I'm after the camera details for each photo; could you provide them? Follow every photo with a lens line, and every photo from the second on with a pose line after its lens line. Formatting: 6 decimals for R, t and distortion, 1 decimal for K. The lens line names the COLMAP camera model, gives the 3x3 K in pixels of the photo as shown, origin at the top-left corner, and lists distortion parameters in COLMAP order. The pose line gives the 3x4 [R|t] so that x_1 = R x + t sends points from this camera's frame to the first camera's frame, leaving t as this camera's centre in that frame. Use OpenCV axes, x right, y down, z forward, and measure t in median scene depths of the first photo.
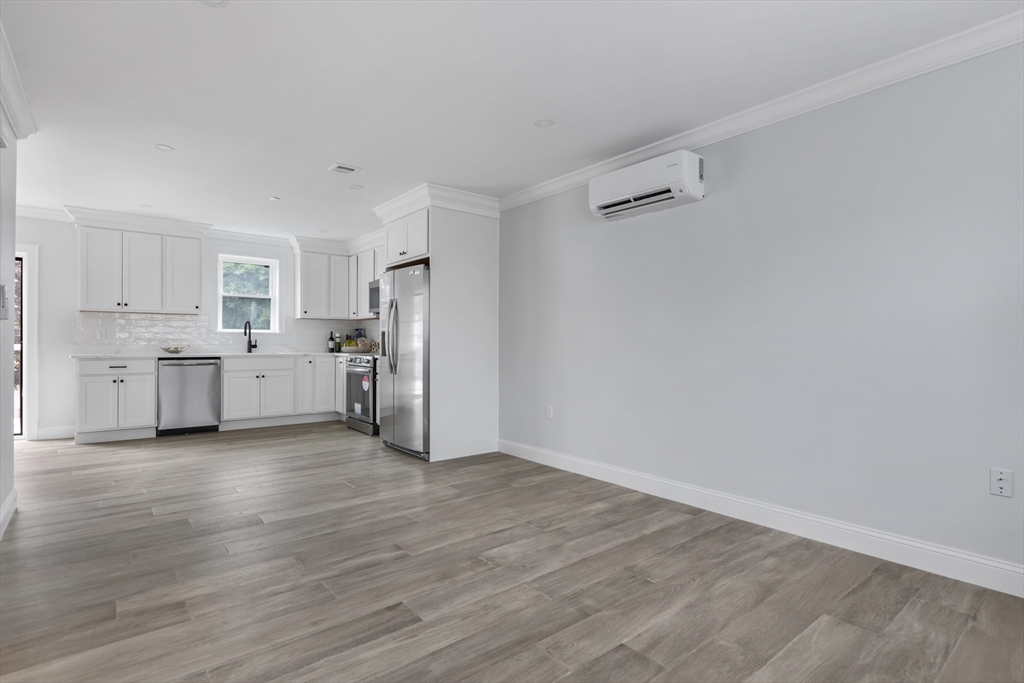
lens RADIAL K [[496.3, 0, 514.1], [0, 496.3, 343.5], [0, 0, 1]] dist [-0.004978, -0.001048]
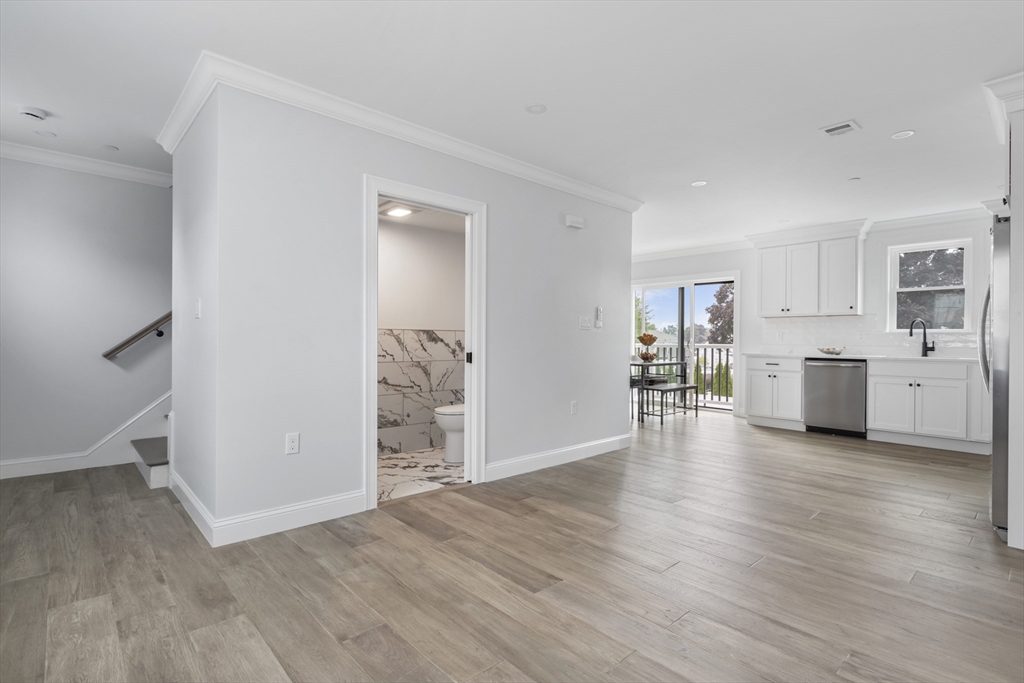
lens RADIAL K [[496.3, 0, 513.3], [0, 496.3, 337.6], [0, 0, 1]] dist [-0.004978, -0.001048]
pose [[0.055769, -0.009451, -0.998399, 0.459555], [-0.010890, 0.999890, -0.010073, 0.004102], [0.998384, 0.011435, 0.055660, 0.448755]]
